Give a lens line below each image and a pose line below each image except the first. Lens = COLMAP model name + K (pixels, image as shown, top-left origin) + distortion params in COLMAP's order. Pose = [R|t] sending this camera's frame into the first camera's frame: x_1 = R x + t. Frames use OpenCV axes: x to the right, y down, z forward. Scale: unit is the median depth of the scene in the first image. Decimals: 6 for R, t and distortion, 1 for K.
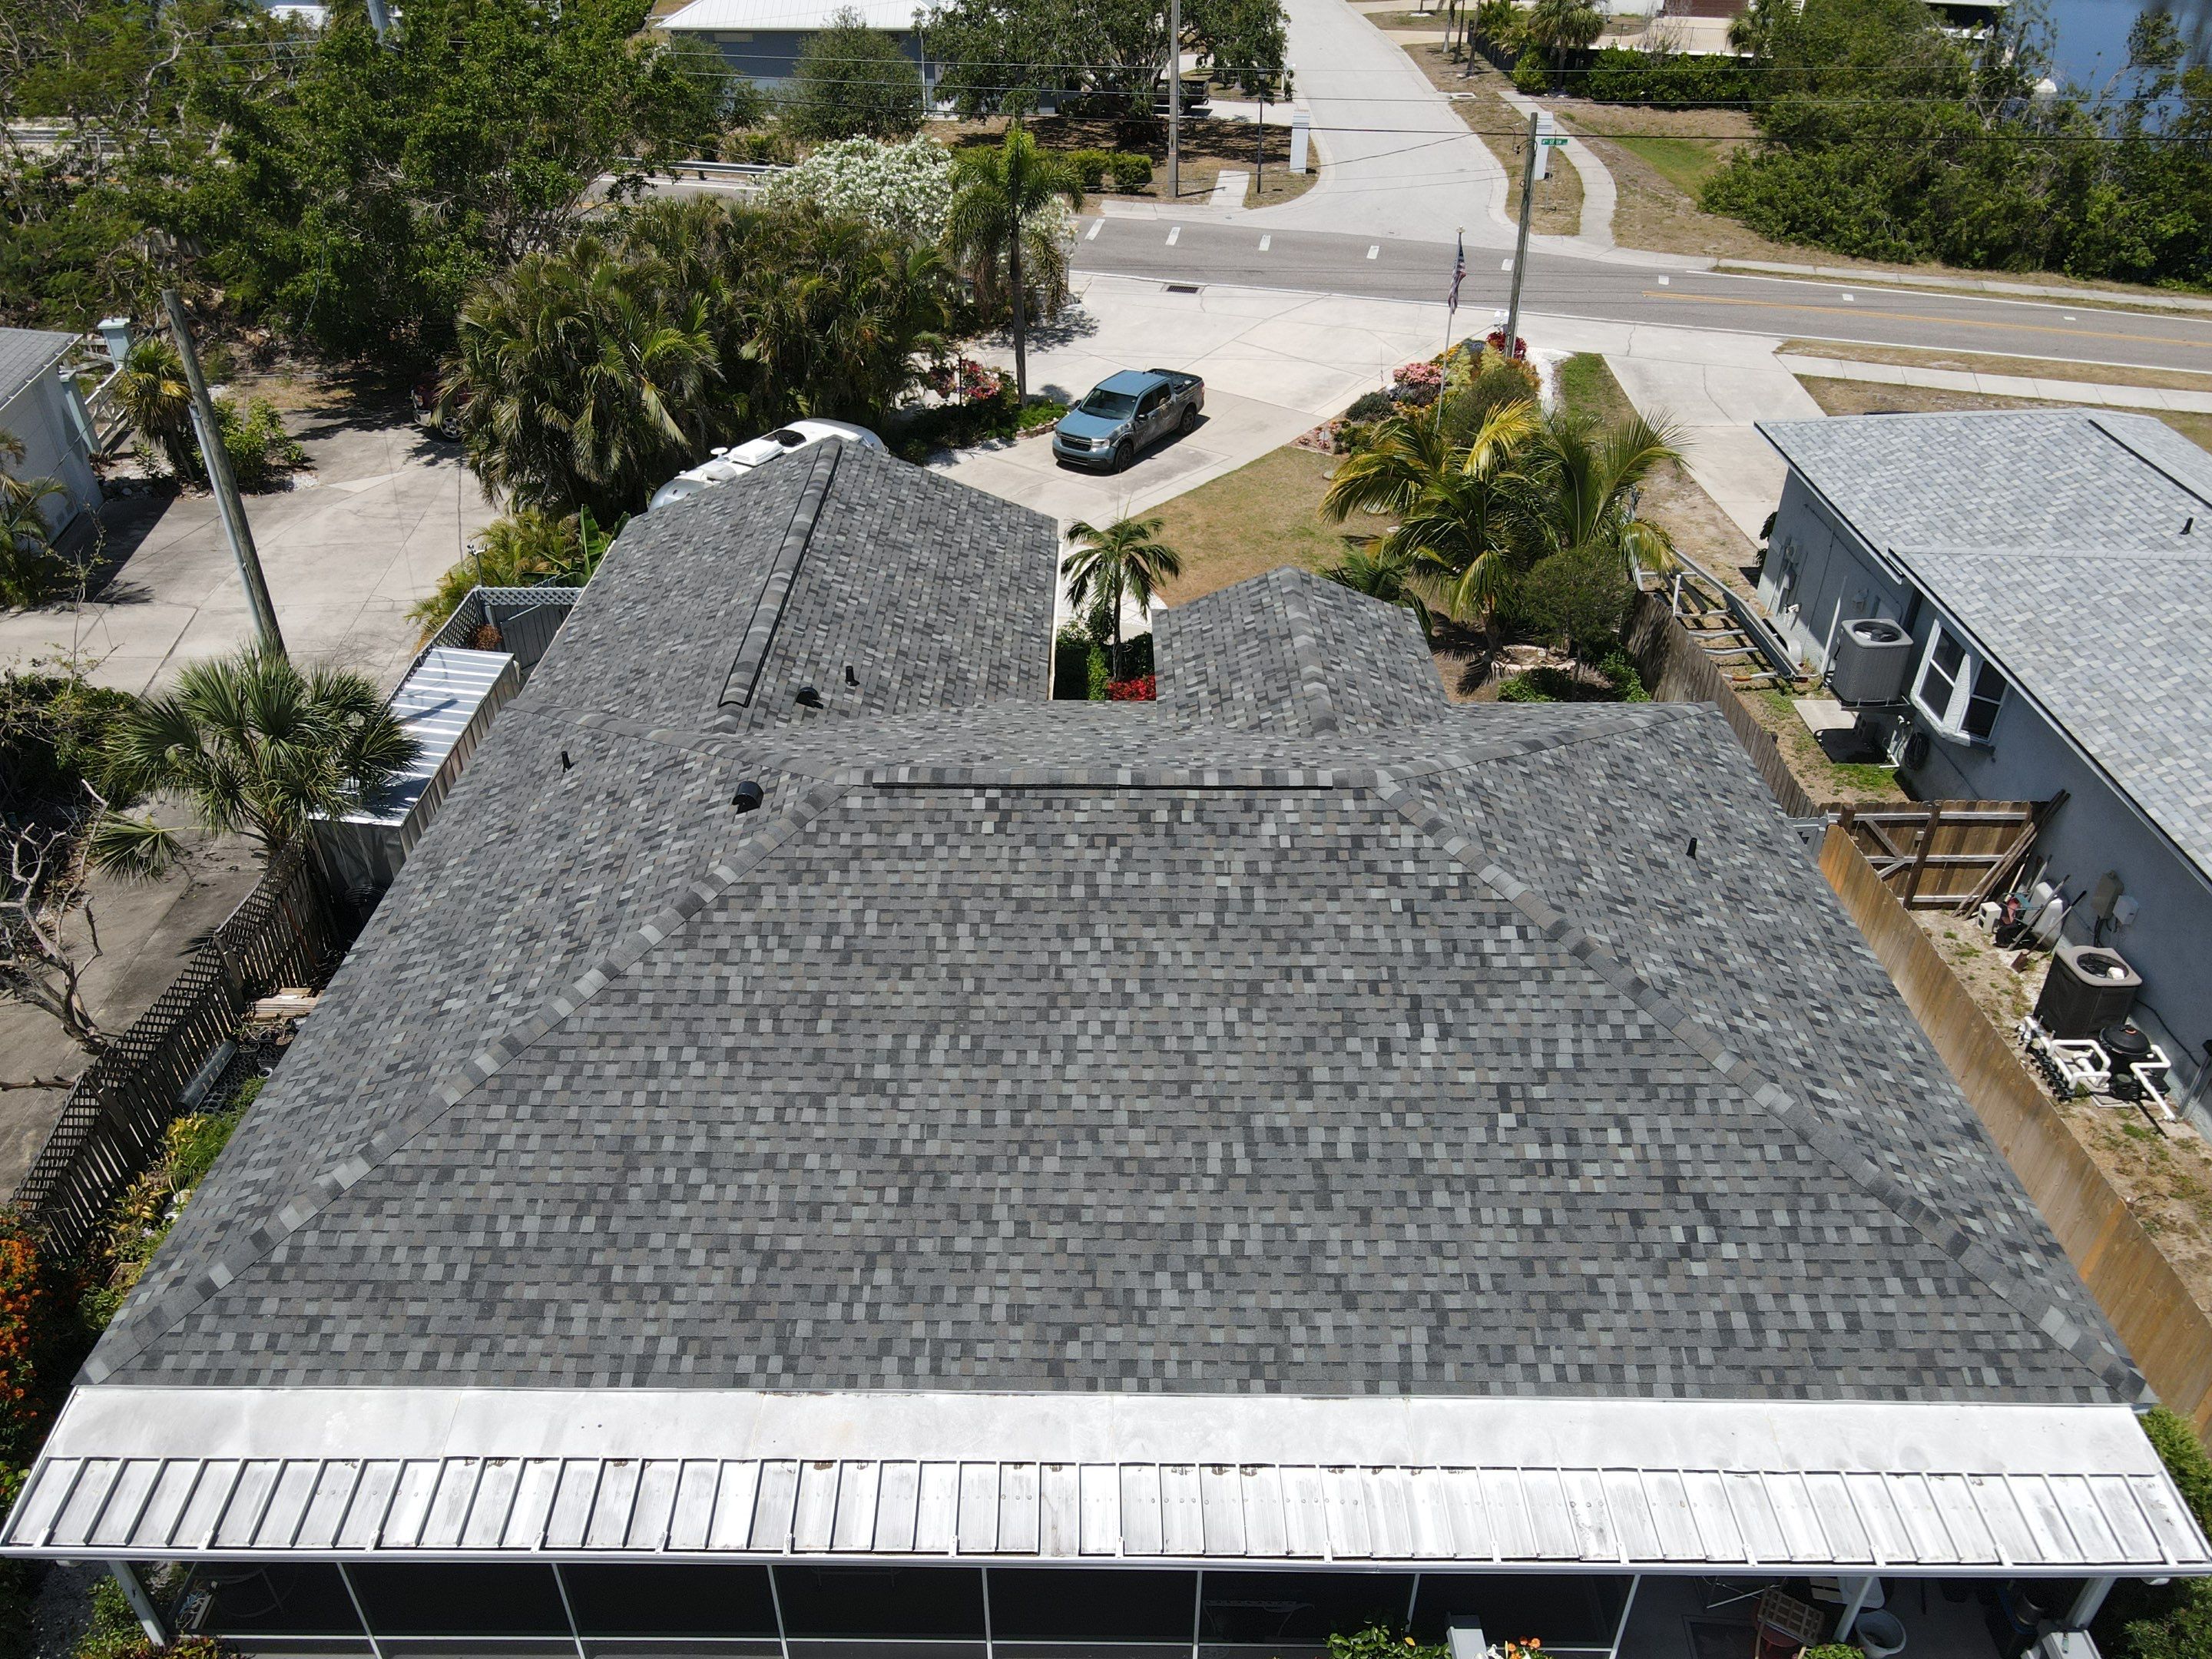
lens RADIAL K [[1571.3, 0, 1106.0], [0, 1571.3, 829.5], [0, 0, 1]] dist [0.001443, 0.005500]
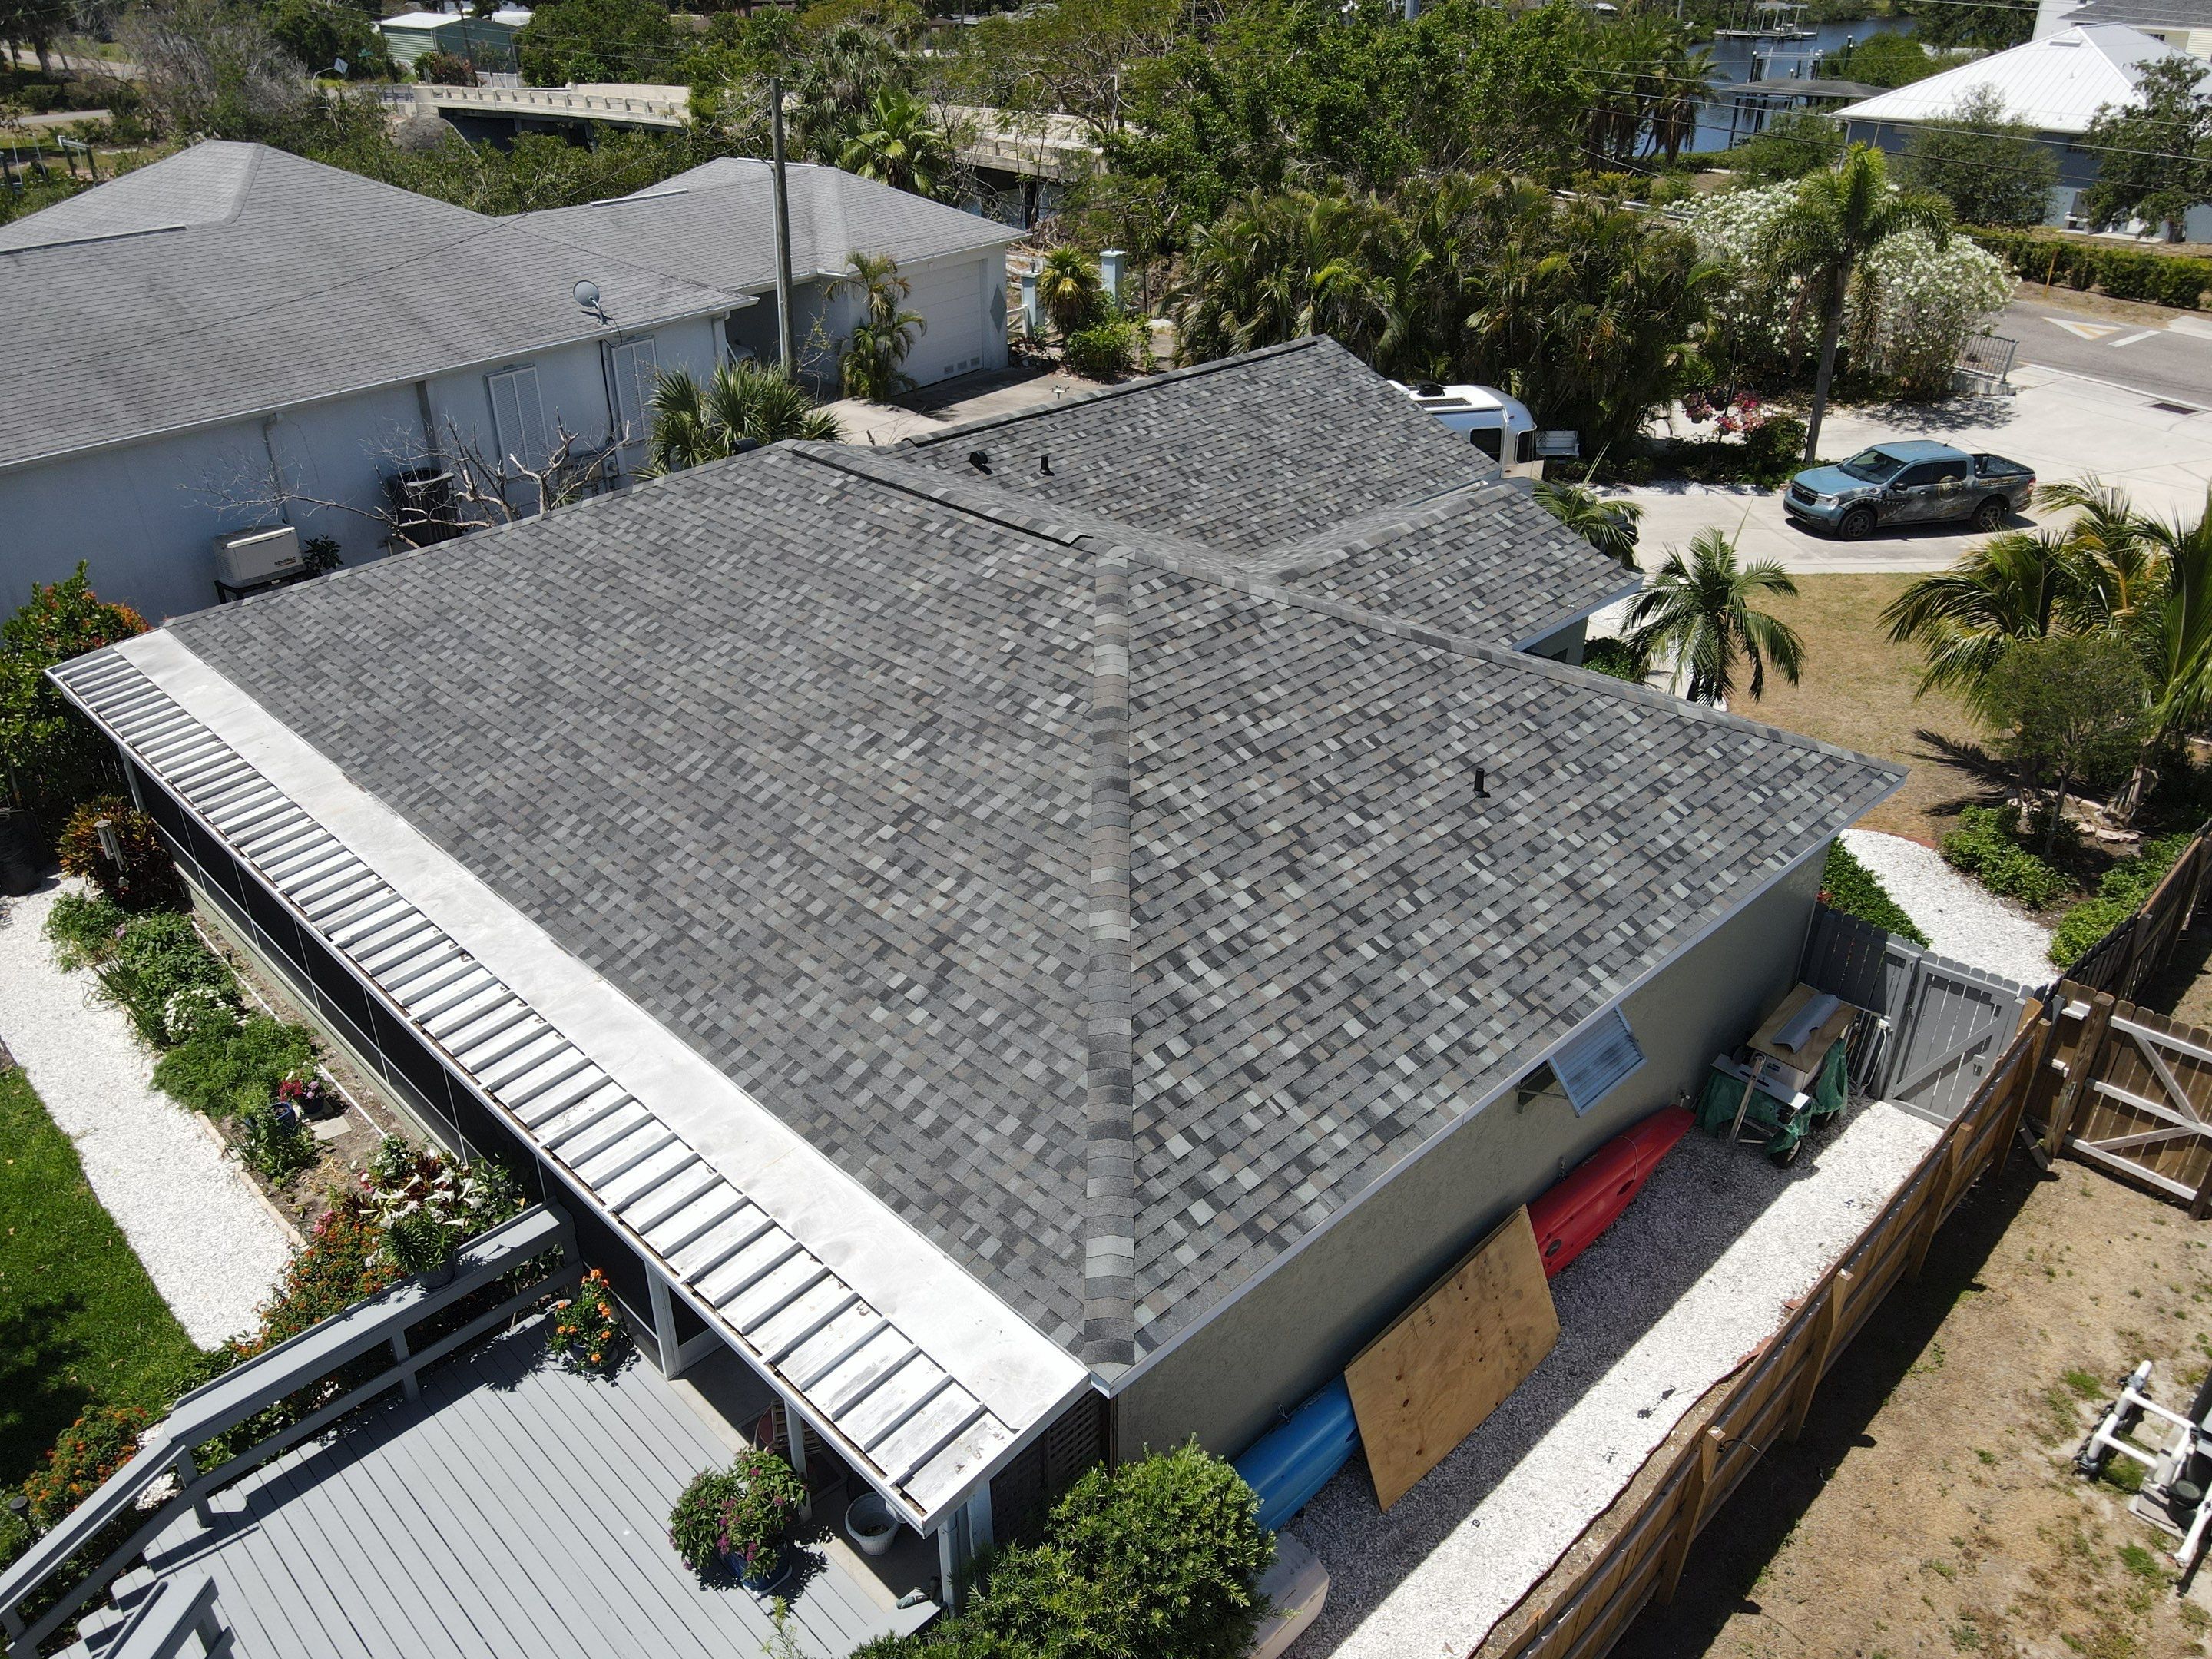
lens RADIAL K [[1606.8, 0, 1106.0], [0, 1606.8, 829.5], [0, 0, 1]] dist [0.000980, 0.003223]
pose [[0.706619, 0.341298, -0.619843, 0.921325], [-0.394064, 0.917382, 0.055898, 0.076911], [0.587710, 0.204759, 0.782733, 0.320026]]
